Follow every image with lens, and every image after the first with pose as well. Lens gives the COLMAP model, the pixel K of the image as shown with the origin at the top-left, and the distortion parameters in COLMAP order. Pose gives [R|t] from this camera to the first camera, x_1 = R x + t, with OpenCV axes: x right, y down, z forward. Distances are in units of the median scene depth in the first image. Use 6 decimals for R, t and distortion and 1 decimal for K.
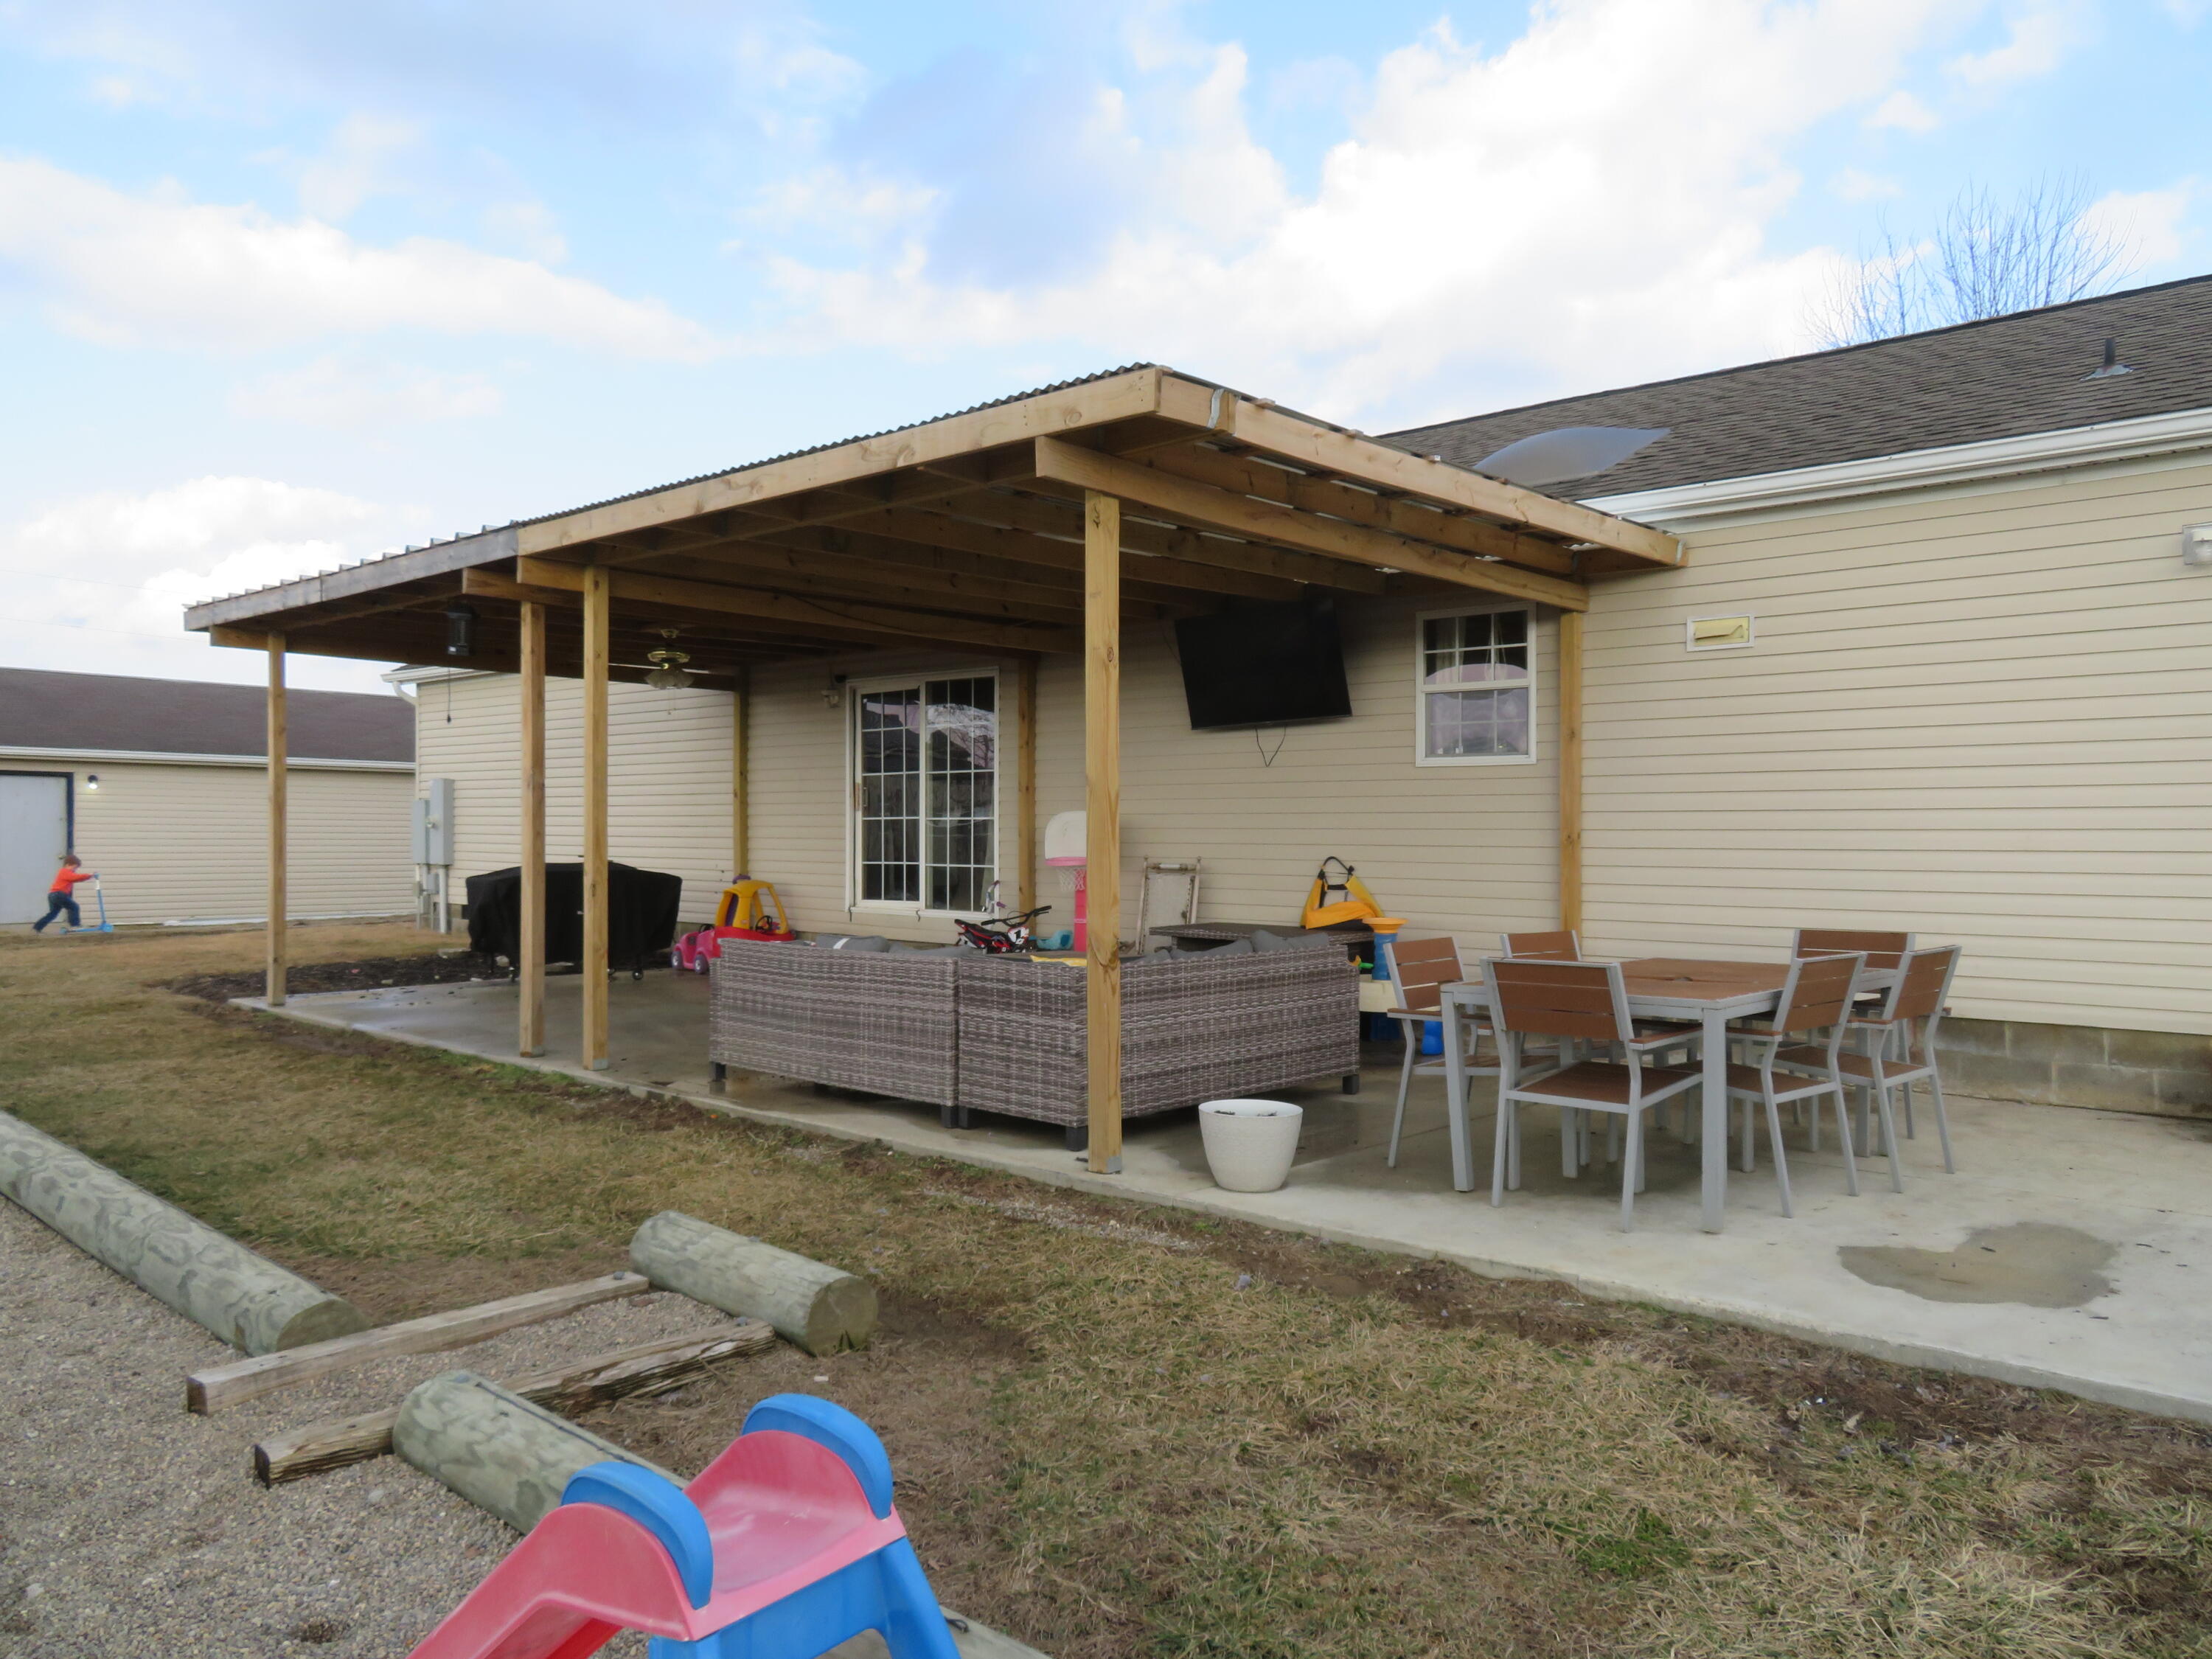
lens RADIAL K [[1632.0, 0, 1102.8], [0, 1632.0, 842.1], [0, 0, 1]] dist [0.095615, 0.000306]
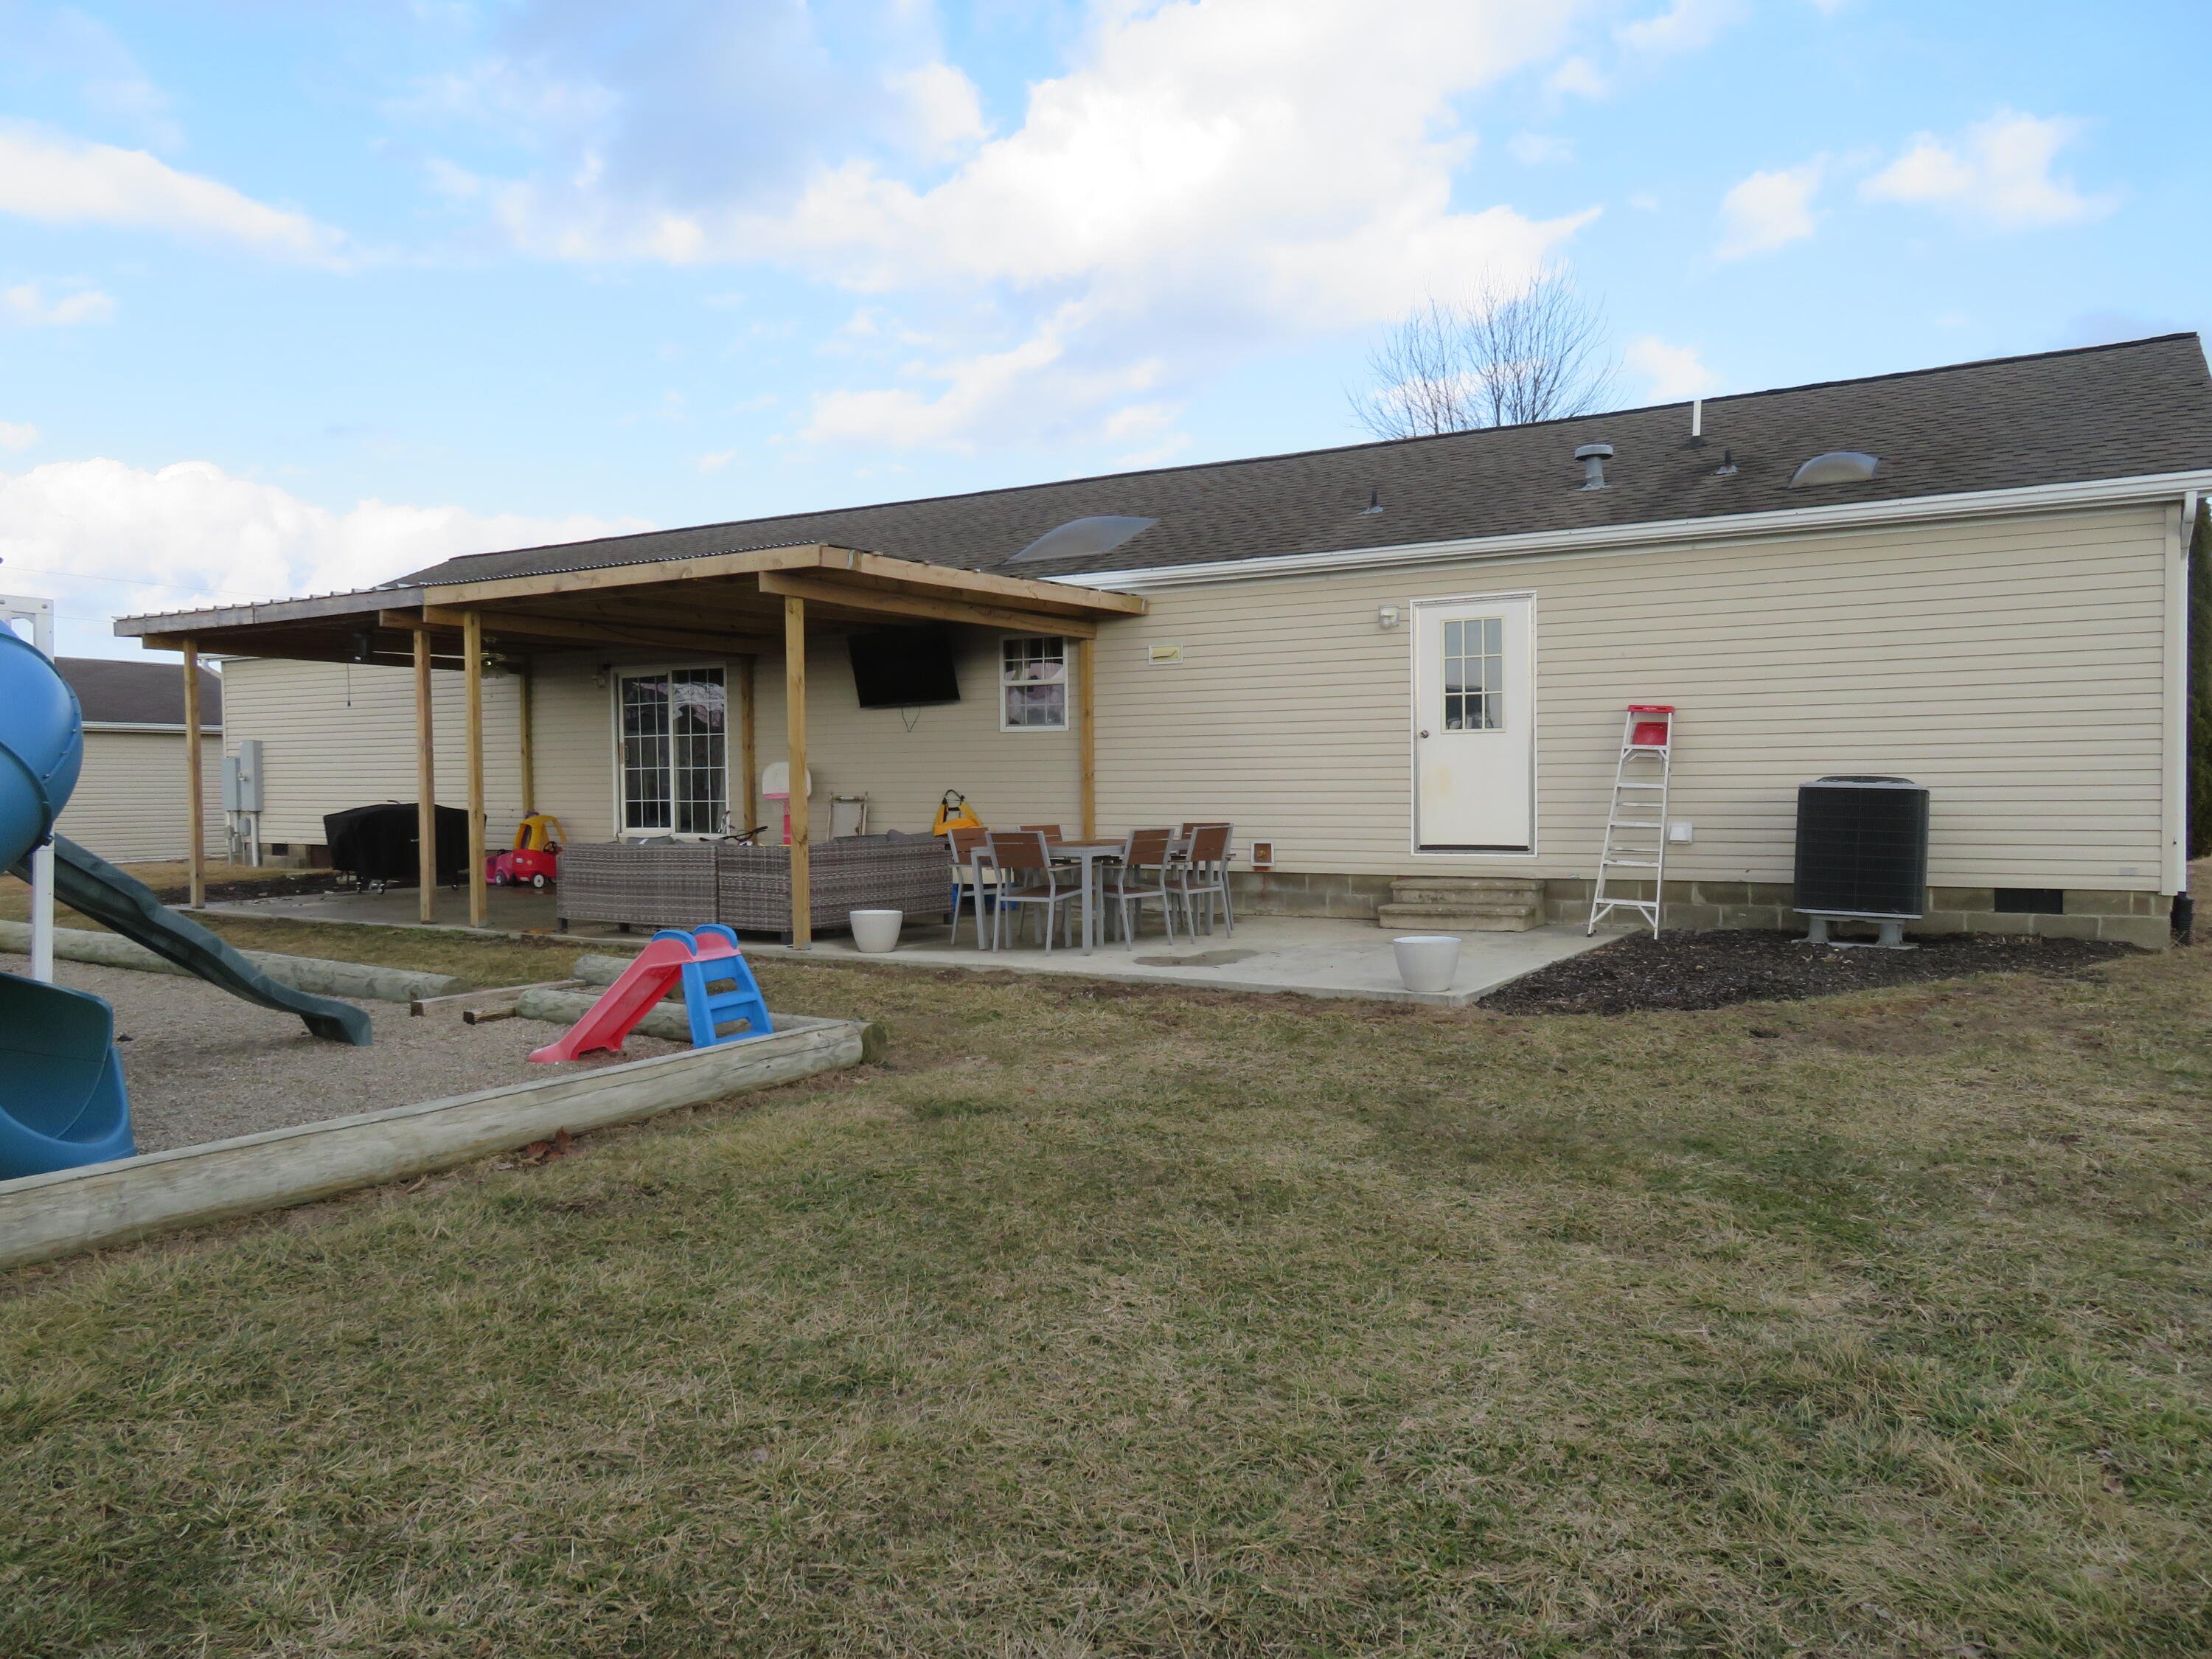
lens RADIAL K [[1609.4, 0, 1106.0], [0, 1609.4, 829.5], [0, 0, 1]] dist [-0.004442, -0.001336]
pose [[0.983611, -0.016786, 0.179522, 0.008941], [0.012375, 0.999594, 0.025663, 0.008918], [-0.179880, -0.023021, 0.983419, -0.521574]]
